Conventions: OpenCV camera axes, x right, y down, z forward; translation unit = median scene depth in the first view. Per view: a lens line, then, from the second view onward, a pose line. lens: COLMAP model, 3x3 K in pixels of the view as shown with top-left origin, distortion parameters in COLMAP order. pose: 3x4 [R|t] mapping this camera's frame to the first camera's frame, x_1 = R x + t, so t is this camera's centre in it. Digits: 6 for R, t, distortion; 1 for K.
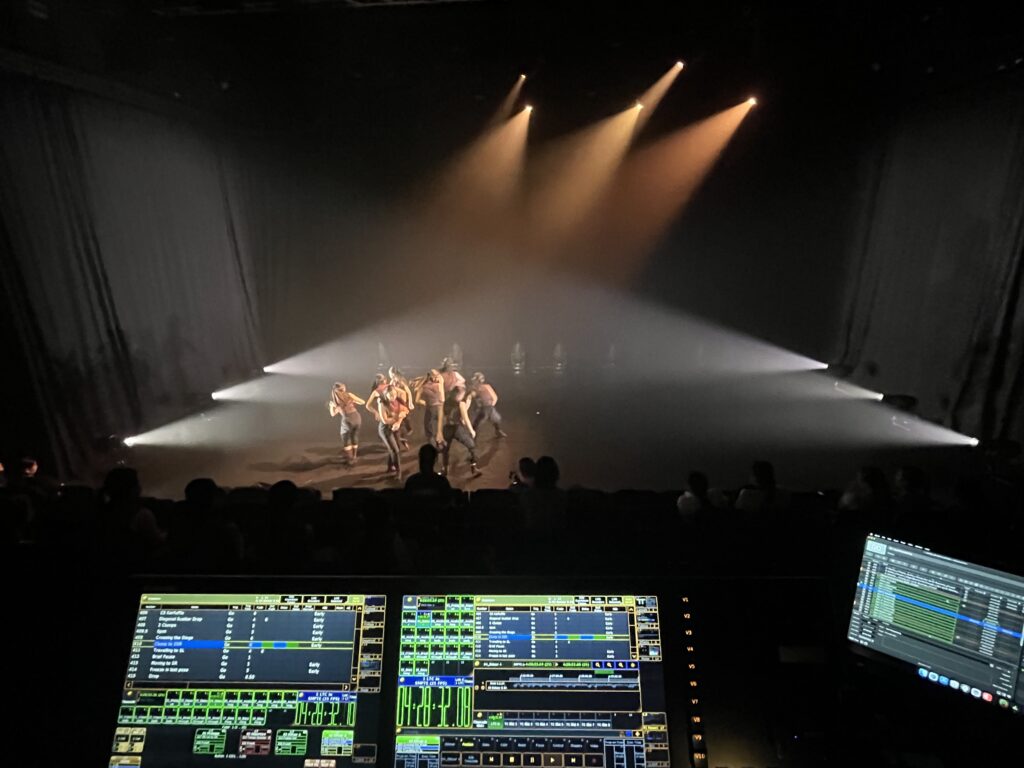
lens RADIAL K [[502.4, 0, 512.0], [0, 502.4, 384.0], [0, 0, 1]] dist [-0.001562, 0.000241]
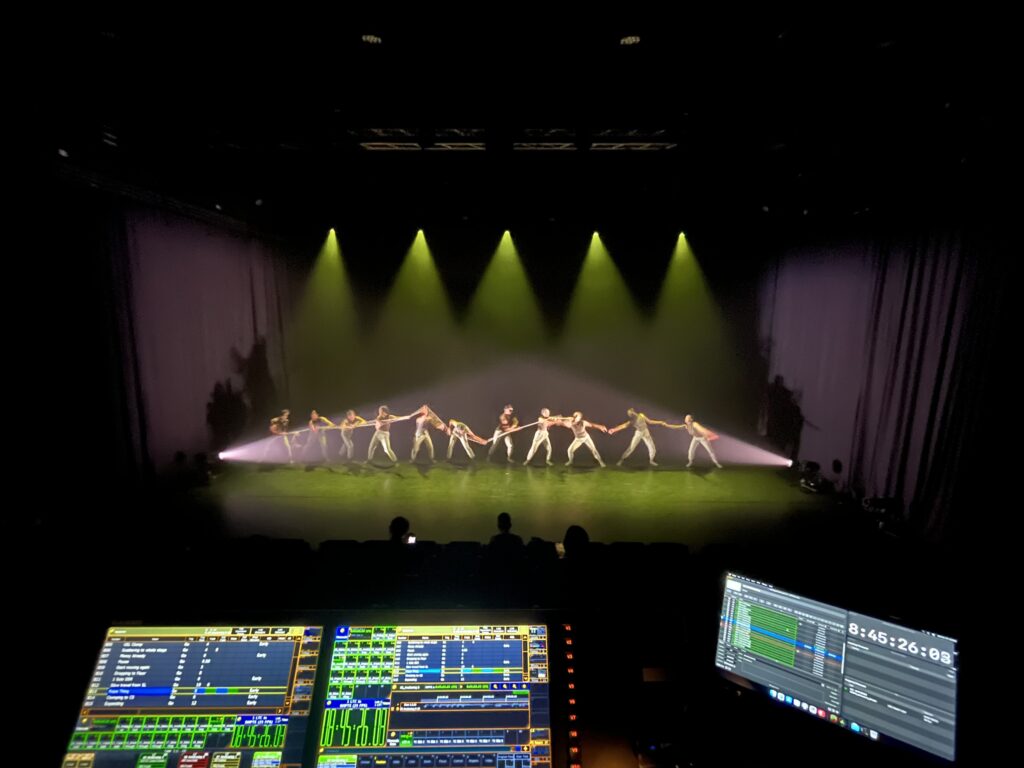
lens RADIAL K [[427.0, 0, 512.0], [0, 427.0, 384.0], [0, 0, 1]] dist [-0.001568, 0.000092]
pose [[0.998488, 0.020408, 0.051048, 0.140559], [-0.012645, 0.988906, -0.148005, -0.007476], [-0.053502, 0.147136, 0.987668, -0.118097]]
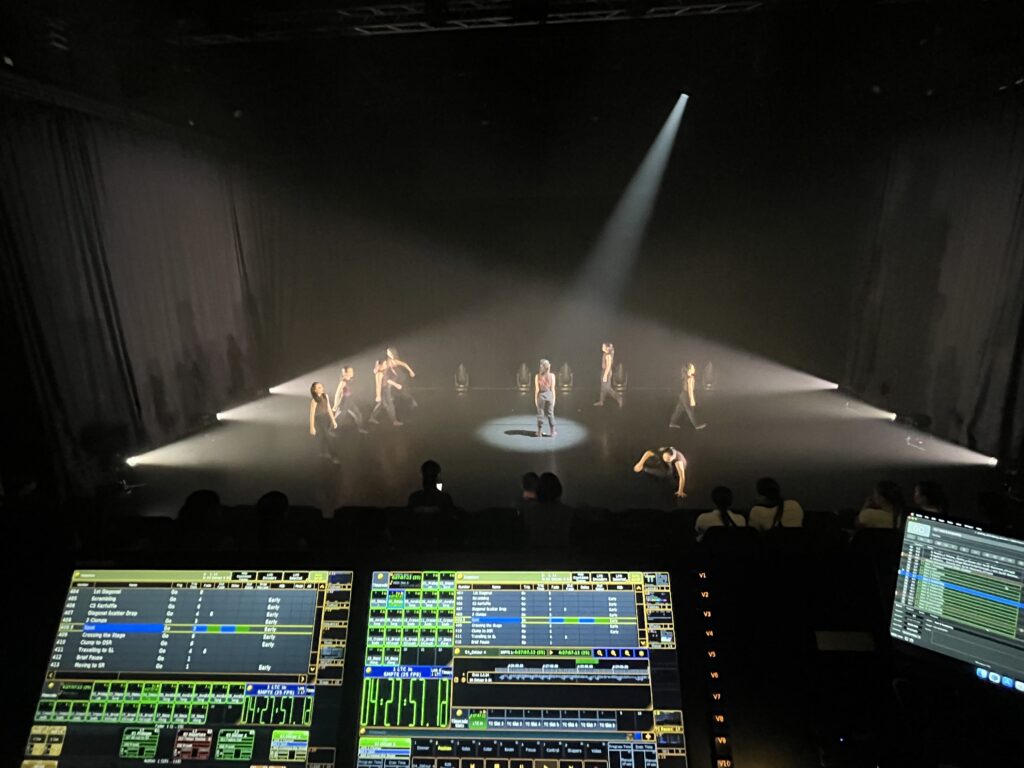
lens RADIAL K [[502.4, 0, 512.0], [0, 502.4, 384.0], [0, 0, 1]] dist [-0.001562, 0.000241]
pose [[0.999924, -0.001805, -0.012230, 0.033725], [0.001201, 0.998787, -0.049234, 0.146430], [0.012304, 0.049216, 0.998712, 0.131089]]
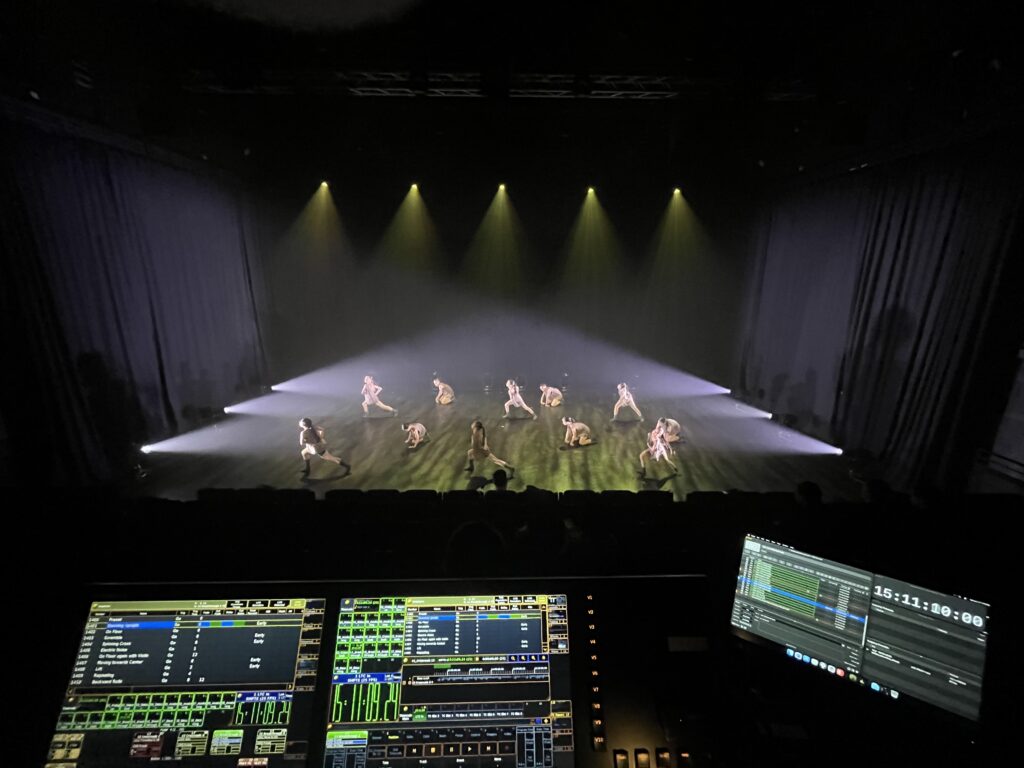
lens RADIAL K [[408.5, 0, 512.0], [0, 408.5, 384.0], [0, 0, 1]] dist [-0.001096, 0.000137]
pose [[0.997576, 0.014084, 0.068138, 0.094622], [-0.011022, 0.998921, -0.045116, -0.018132], [-0.068700, 0.044256, 0.996655, 0.051800]]
